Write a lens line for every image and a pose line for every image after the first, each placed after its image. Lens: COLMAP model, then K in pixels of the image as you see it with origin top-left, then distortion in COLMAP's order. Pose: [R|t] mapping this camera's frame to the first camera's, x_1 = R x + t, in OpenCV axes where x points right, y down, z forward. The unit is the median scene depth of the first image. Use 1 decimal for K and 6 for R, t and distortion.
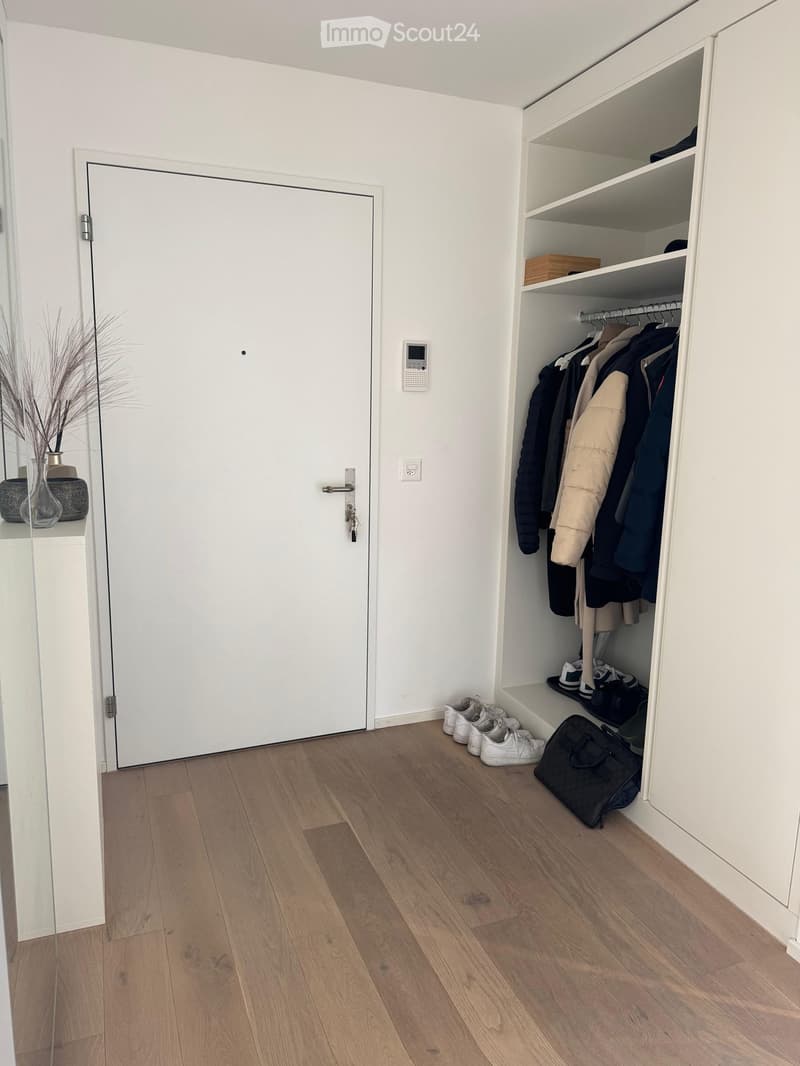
lens RADIAL K [[757.6, 0, 400.0], [0, 757.6, 533.0], [0, 0, 1]] dist [0.098017, -0.128776]
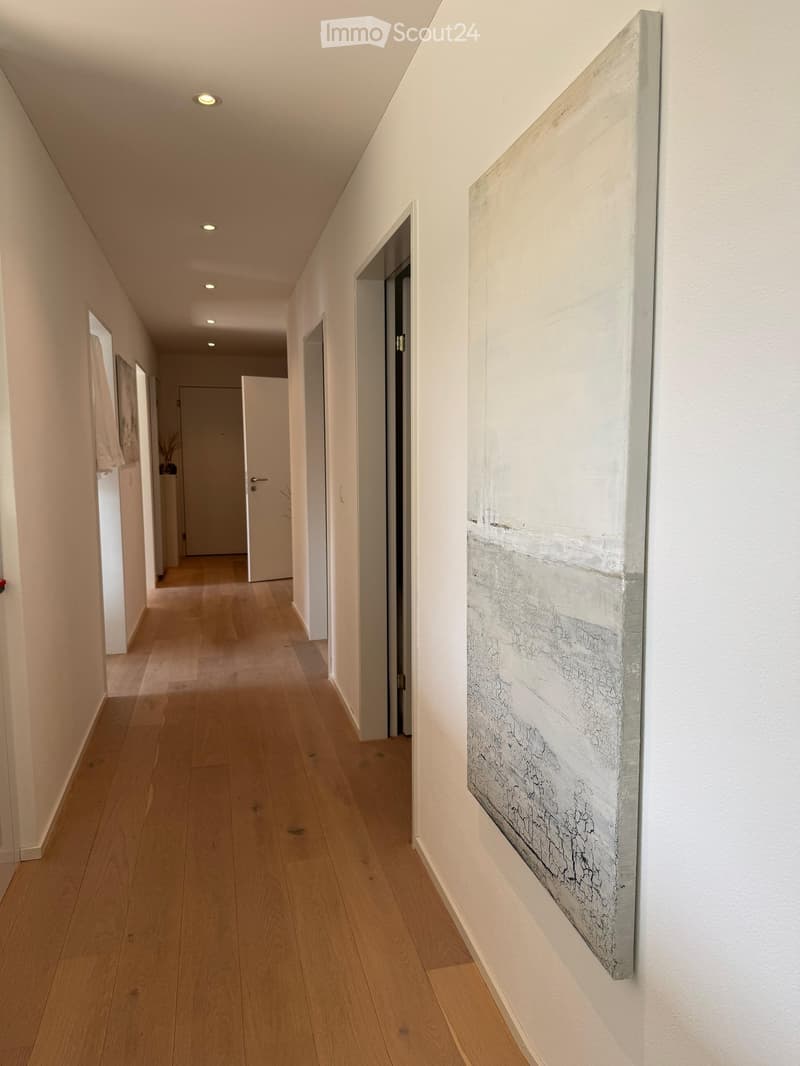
lens RADIAL K [[757.6, 0, 400.0], [0, 757.6, 533.0], [0, 0, 1]] dist [0.098017, -0.128776]
pose [[0.991186, 0.008114, -0.132229, 1.251975], [-0.015277, 0.998465, -0.053240, 0.466811], [0.131594, 0.054791, 0.989788, -2.720898]]
